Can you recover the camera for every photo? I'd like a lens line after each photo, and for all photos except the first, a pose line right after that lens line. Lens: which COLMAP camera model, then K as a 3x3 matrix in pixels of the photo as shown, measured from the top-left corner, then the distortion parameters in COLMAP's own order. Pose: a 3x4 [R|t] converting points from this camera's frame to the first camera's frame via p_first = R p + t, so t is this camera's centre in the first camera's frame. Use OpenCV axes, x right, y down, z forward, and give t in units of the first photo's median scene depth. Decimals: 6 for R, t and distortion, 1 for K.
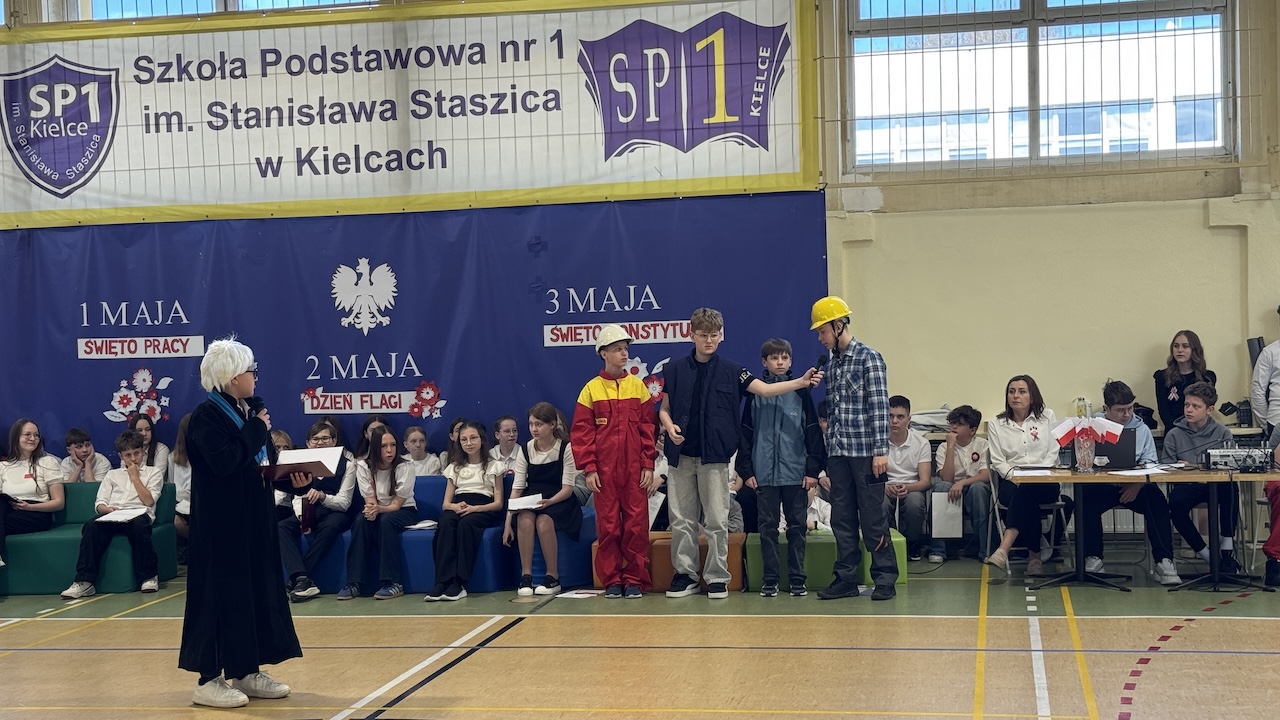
lens RADIAL K [[1867.5, 0, 644.8], [0, 1867.5, 372.3], [0, 0, 1]] dist [0.125219, 0.000000]
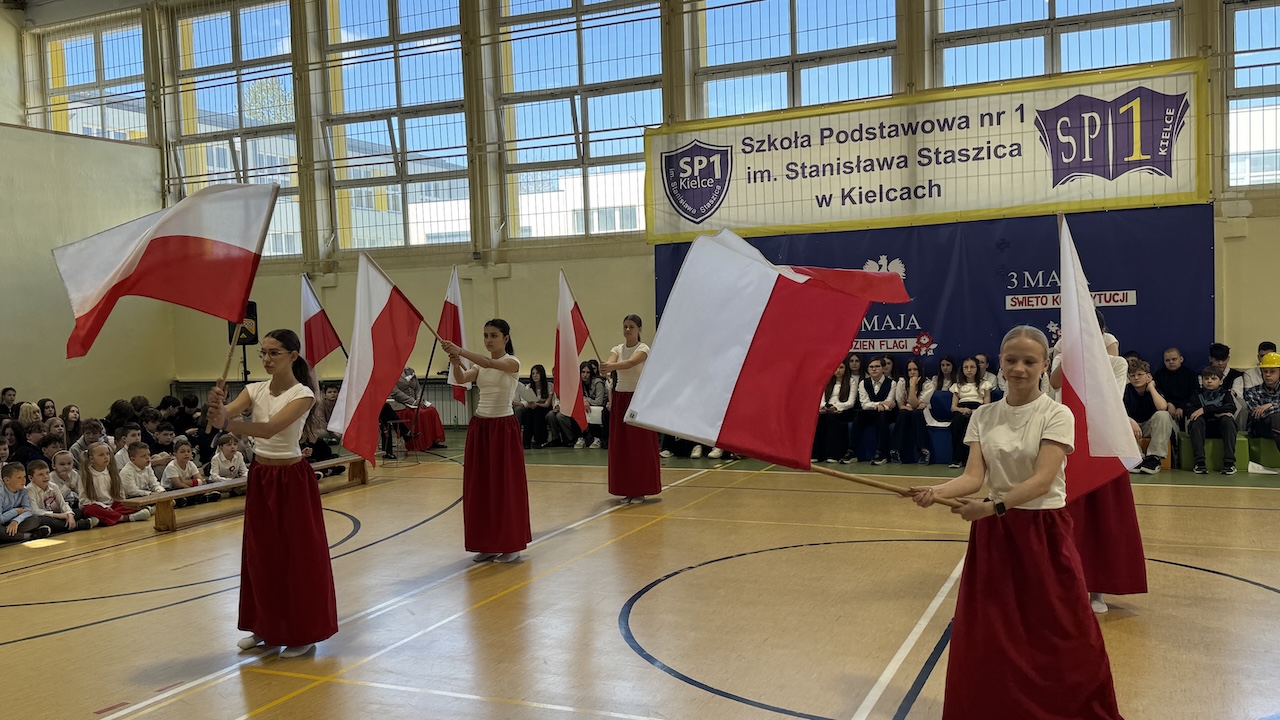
lens RADIAL K [[1110.7, 0, 628.7], [0, 1110.7, 363.5], [0, 0, 1]] dist [0.166019, -0.325773]
pose [[0.971340, 0.007874, -0.237563, -0.134868], [-0.001329, 0.999615, 0.027698, 0.005667], [0.237689, -0.026589, 0.970977, 0.010976]]
